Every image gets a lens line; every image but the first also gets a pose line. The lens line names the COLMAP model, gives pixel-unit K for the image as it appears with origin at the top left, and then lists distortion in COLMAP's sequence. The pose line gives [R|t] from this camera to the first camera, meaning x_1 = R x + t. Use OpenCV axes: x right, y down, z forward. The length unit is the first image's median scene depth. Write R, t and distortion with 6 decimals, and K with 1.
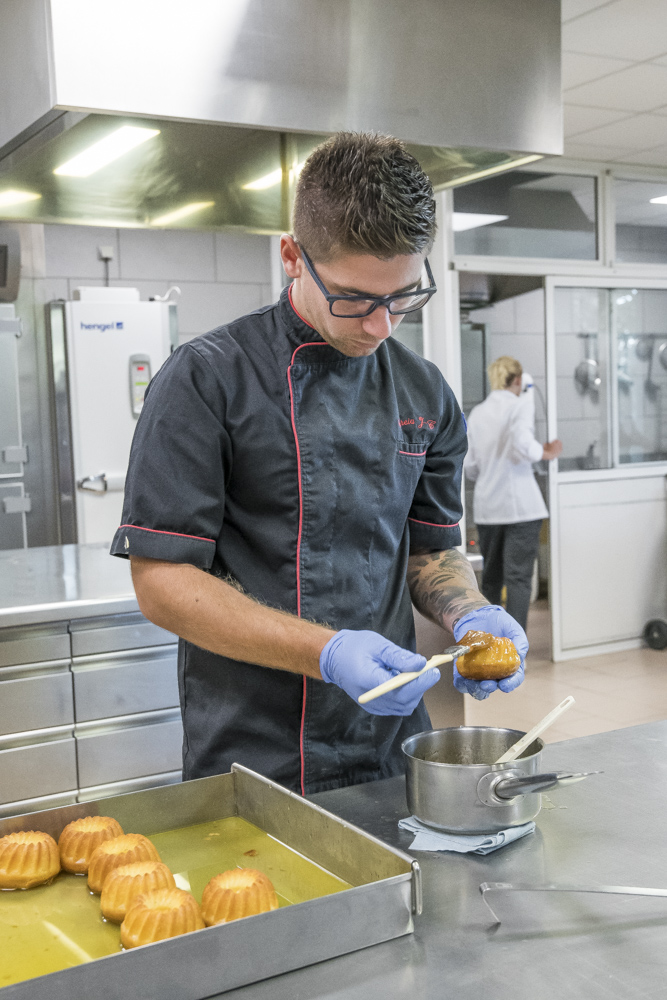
lens RADIAL K [[1202.0, 0, 332.7], [0, 1202.0, 484.9], [0, 0, 1]] dist [-0.016423, -0.010349]
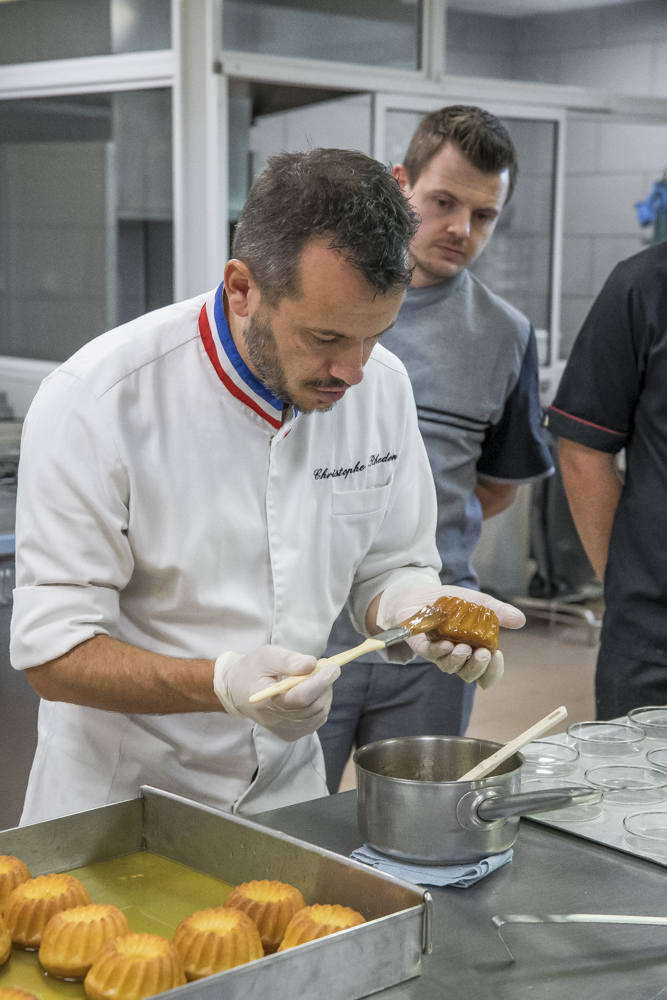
lens RADIAL K [[1871.6, 0, 333.5], [0, 1871.6, 500.0], [0, 0, 1]] dist [0.173315, 0.095603]
pose [[0.973996, 0.019867, 0.225693, -0.270108], [-0.036269, 0.996974, 0.068762, -0.053409], [-0.223644, -0.075160, 0.971769, -0.255155]]
